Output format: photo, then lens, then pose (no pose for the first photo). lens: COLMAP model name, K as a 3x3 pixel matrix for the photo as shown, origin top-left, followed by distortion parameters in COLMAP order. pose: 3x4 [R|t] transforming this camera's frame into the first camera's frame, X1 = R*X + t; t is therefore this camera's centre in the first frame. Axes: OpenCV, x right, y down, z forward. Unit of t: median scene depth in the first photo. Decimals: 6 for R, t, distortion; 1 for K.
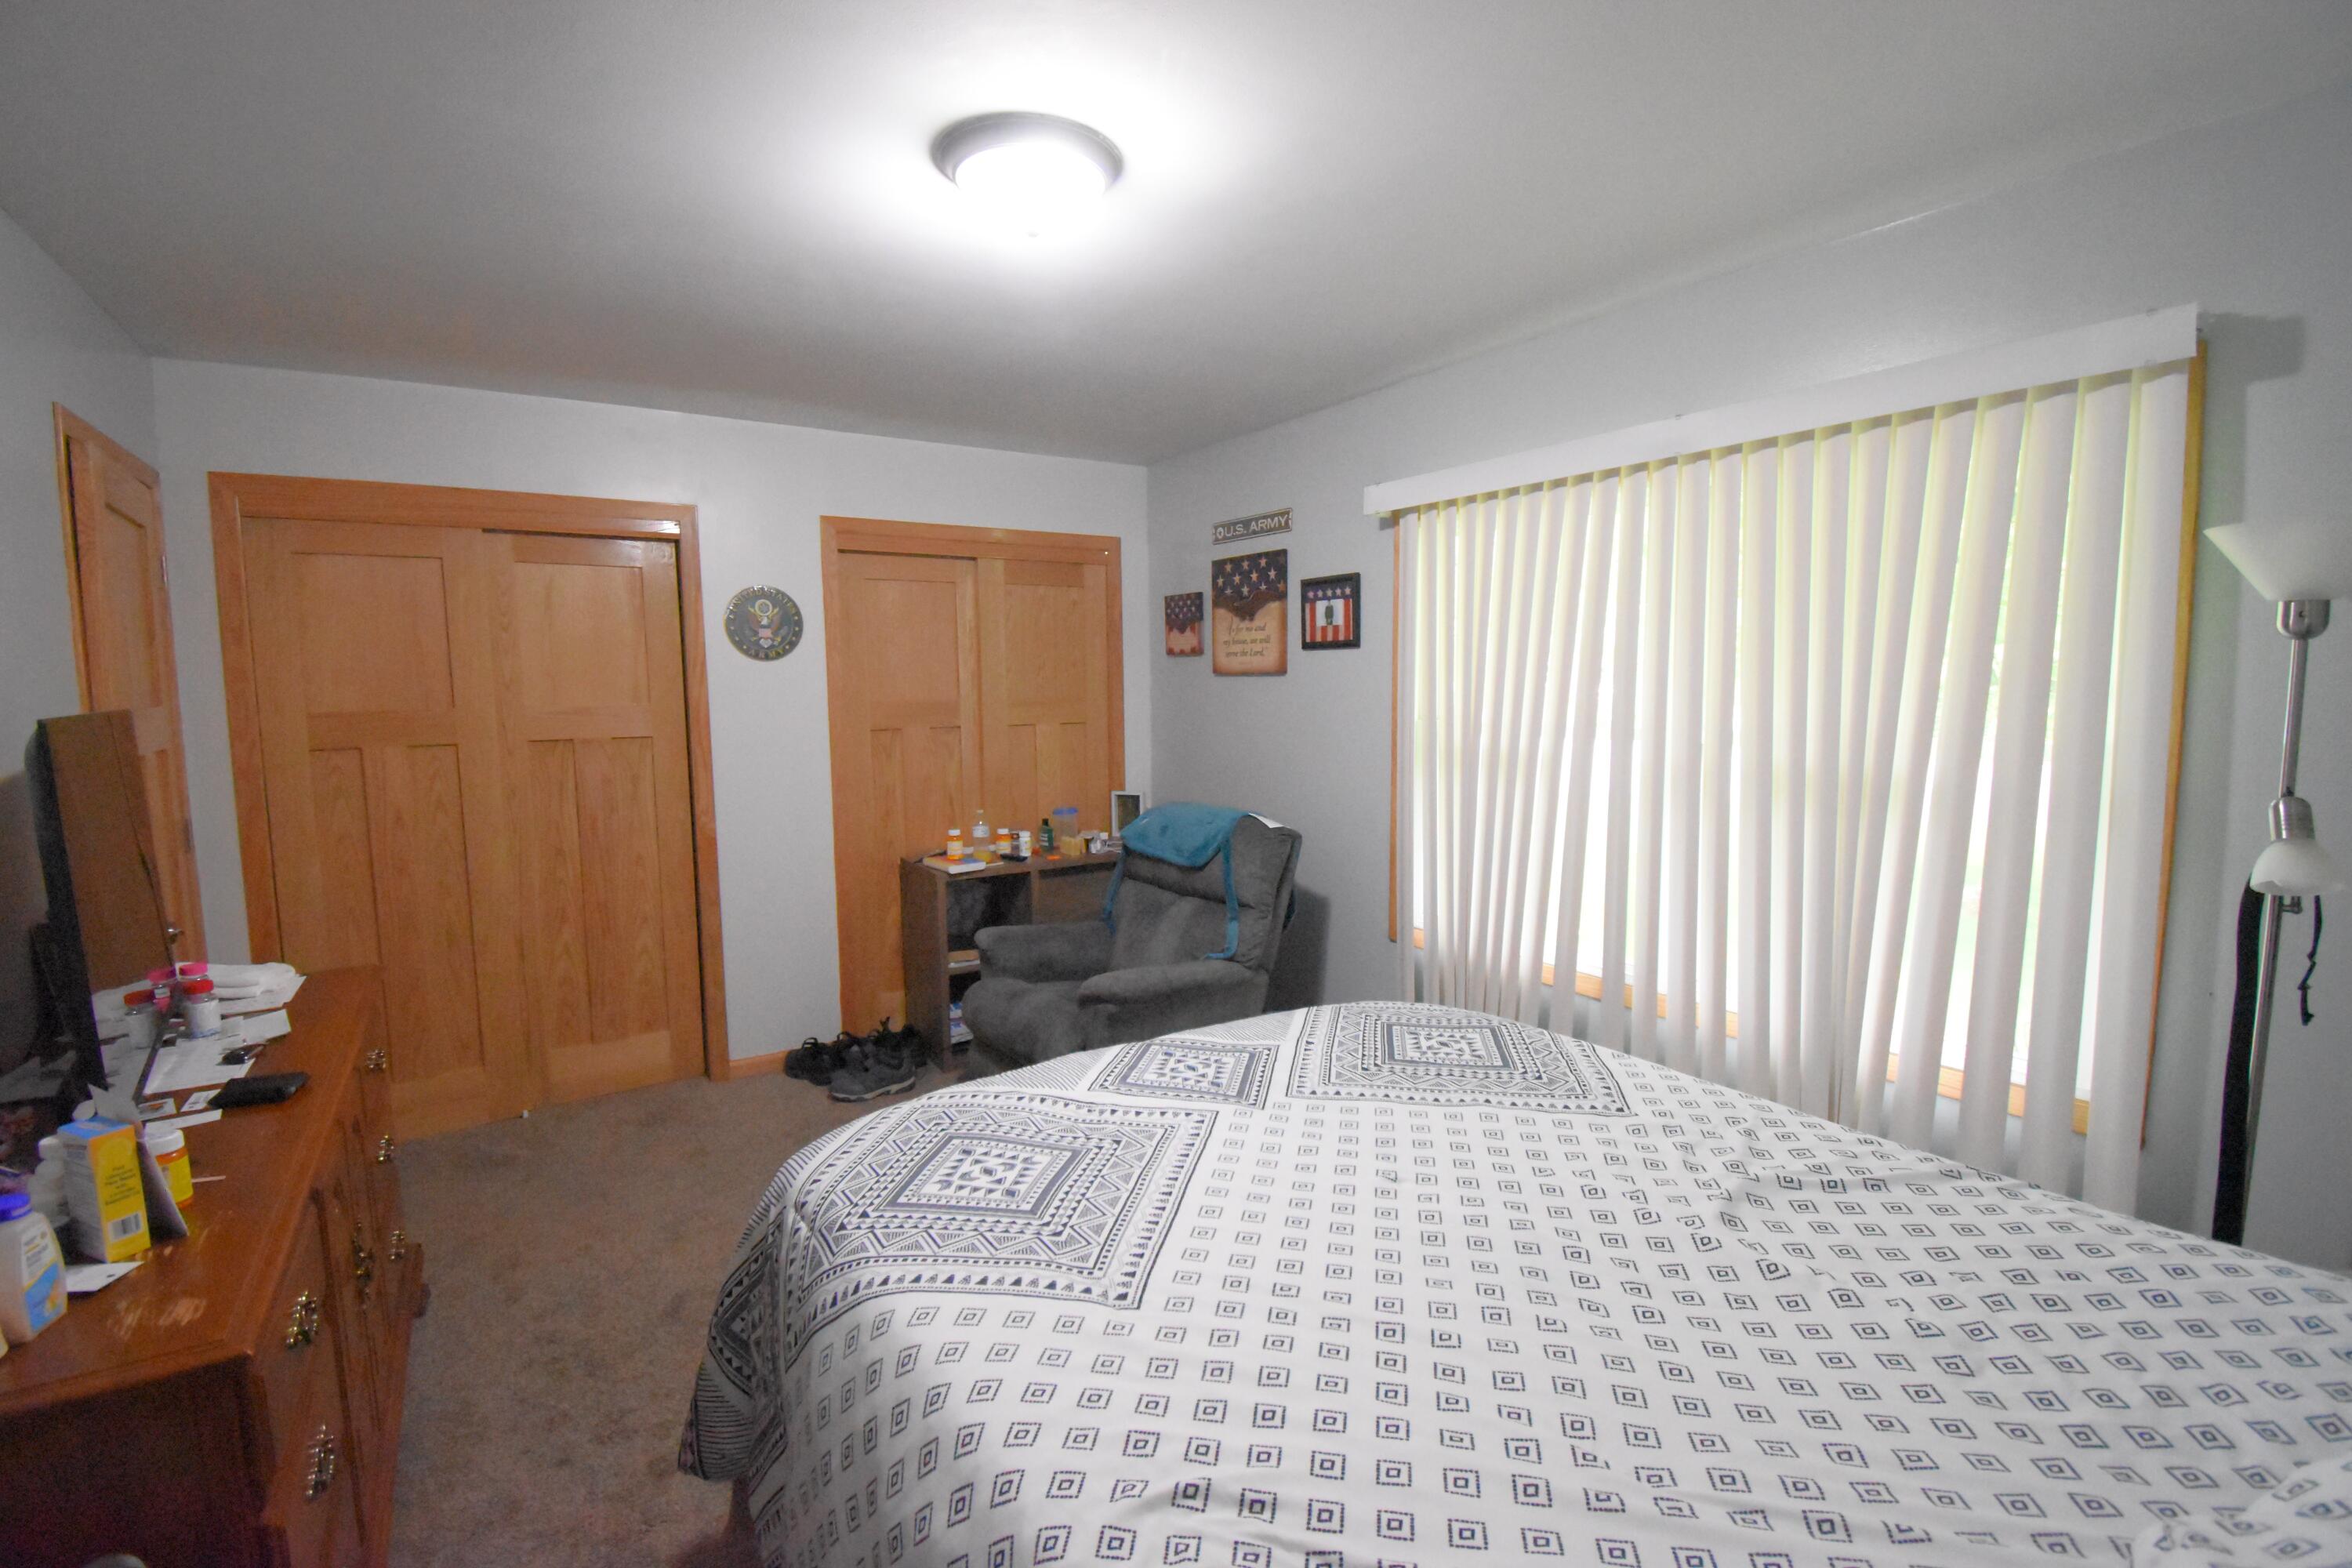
lens RADIAL K [[1040.2, 0, 1170.1], [0, 1040.2, 784.3], [0, 0, 1]] dist [0.022468, -0.026667]
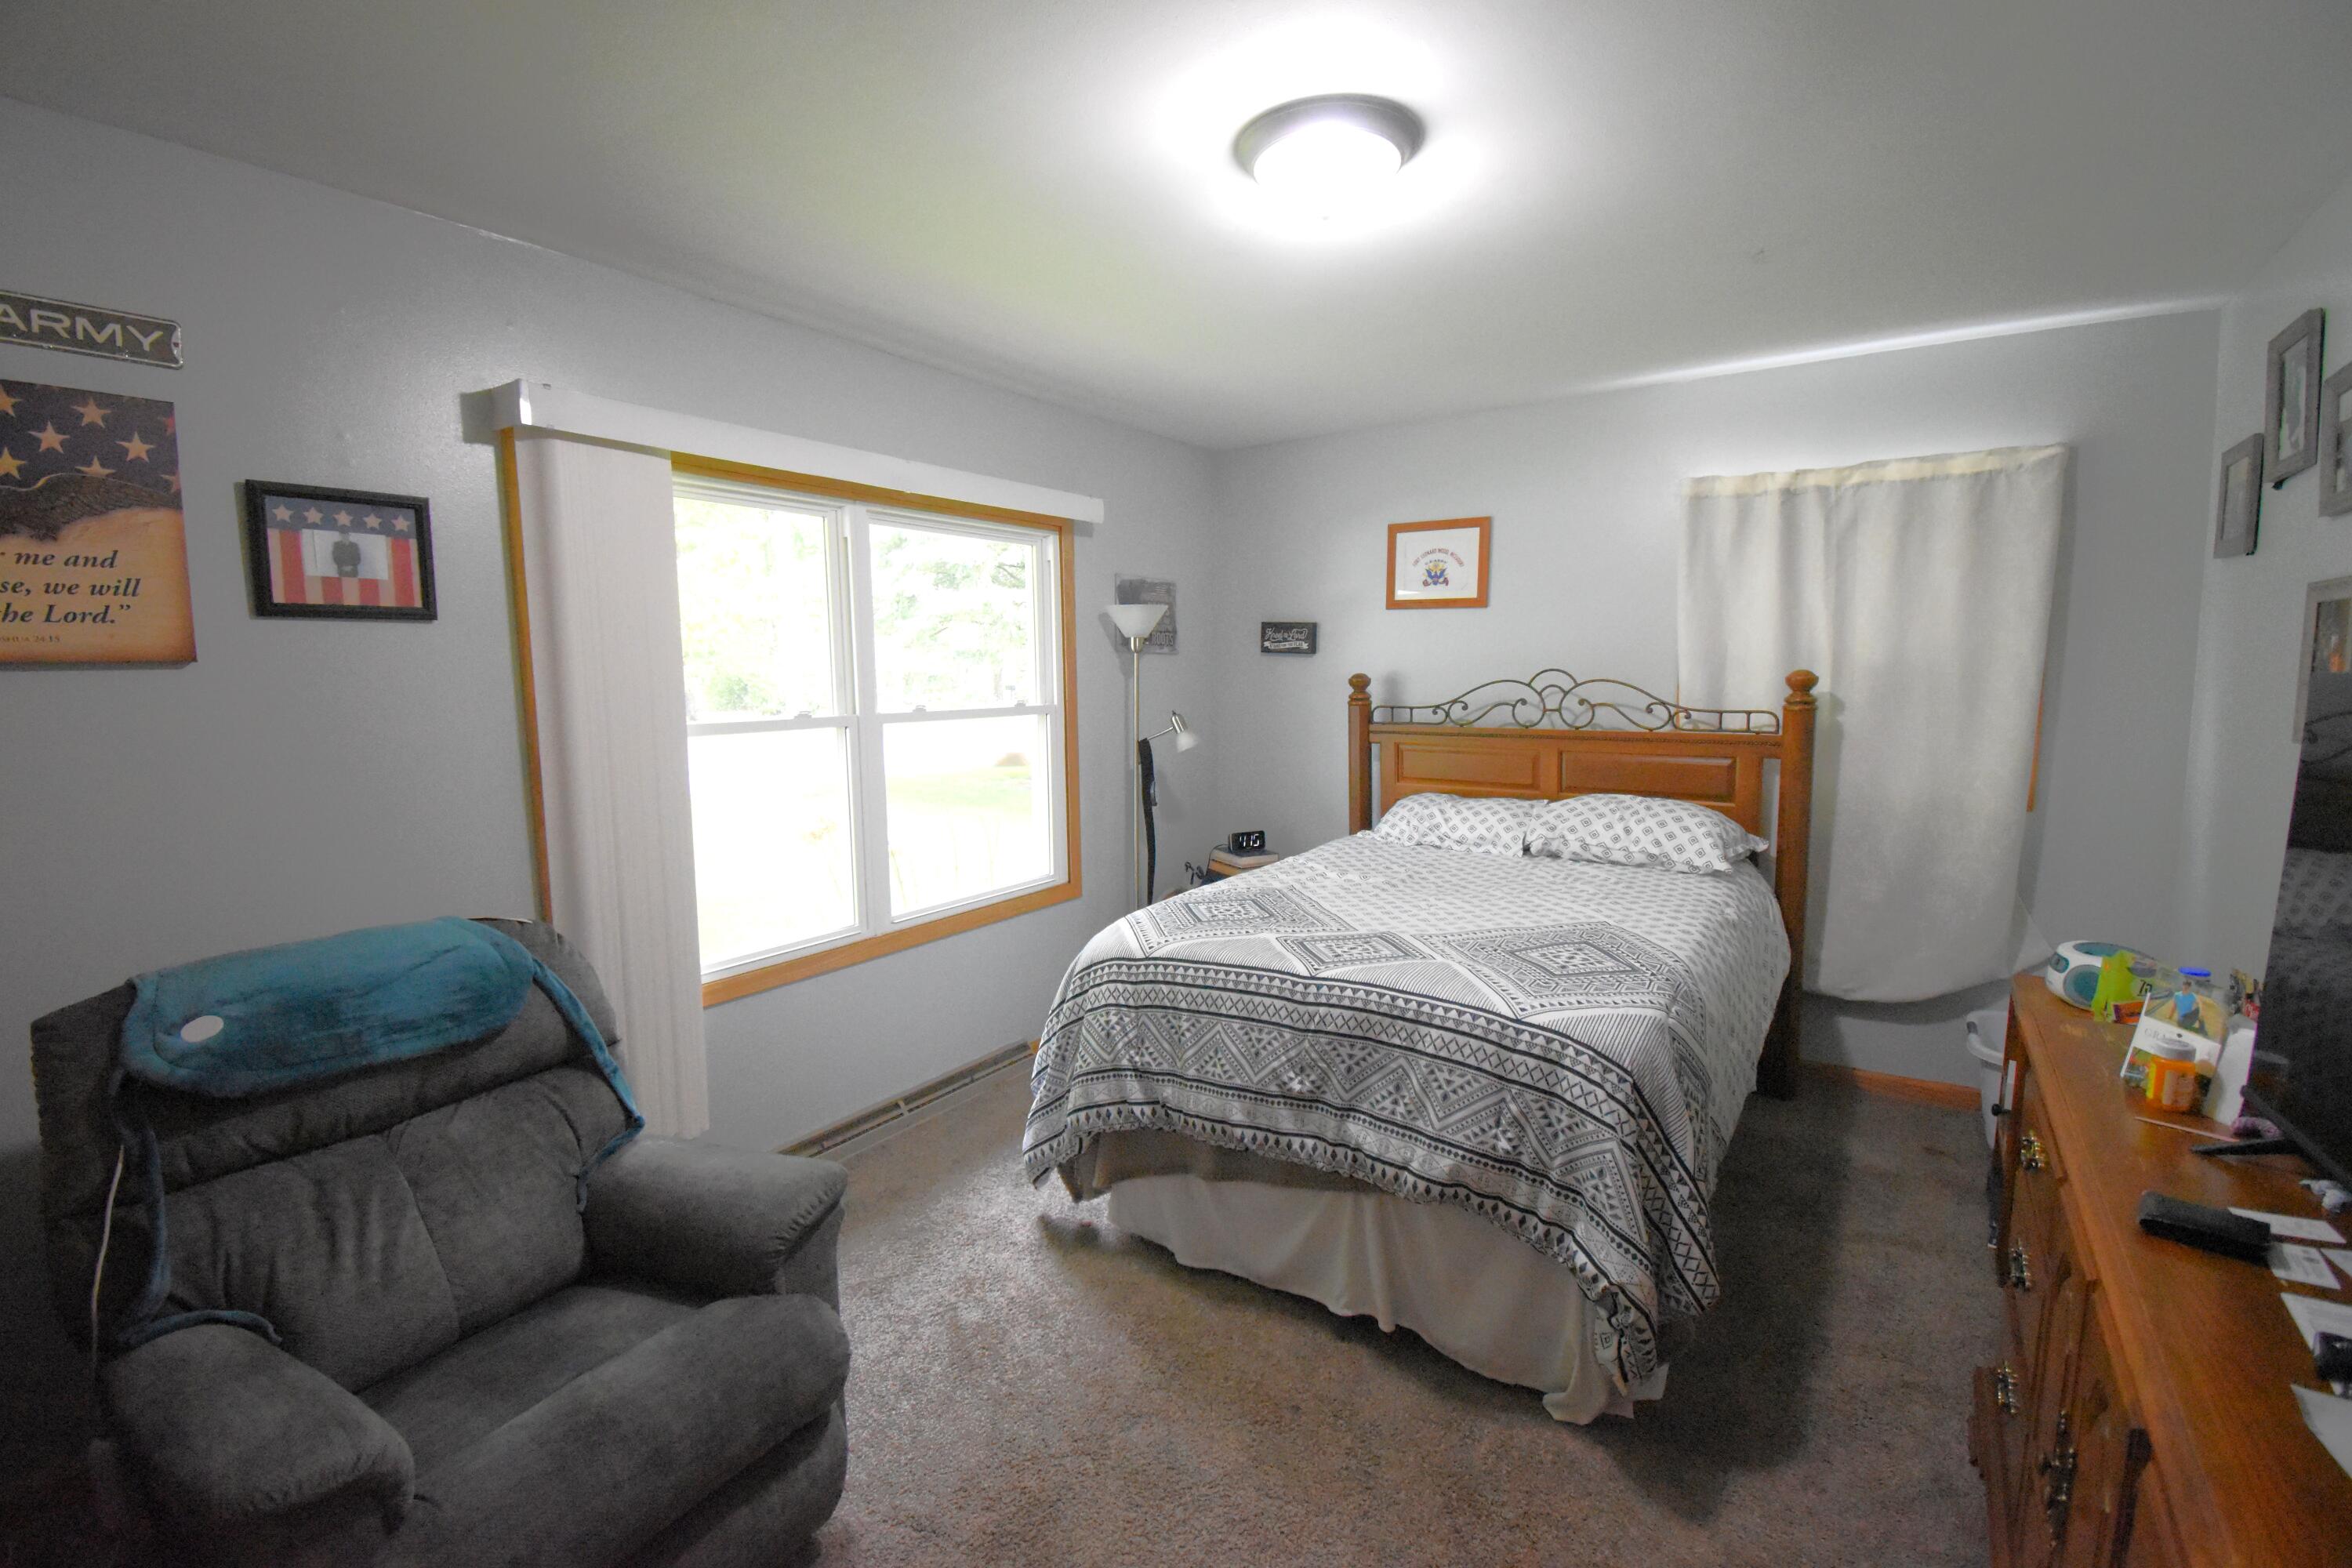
lens RADIAL K [[1053.6, 0, 1162.2], [0, 1053.6, 790.5], [0, 0, 1]] dist [0.016526, -0.021716]
pose [[-0.378088, -0.091018, 0.921284, -0.539135], [0.111426, 0.983447, 0.142887, -0.071267], [-0.919039, 0.156679, -0.361688, 0.811072]]
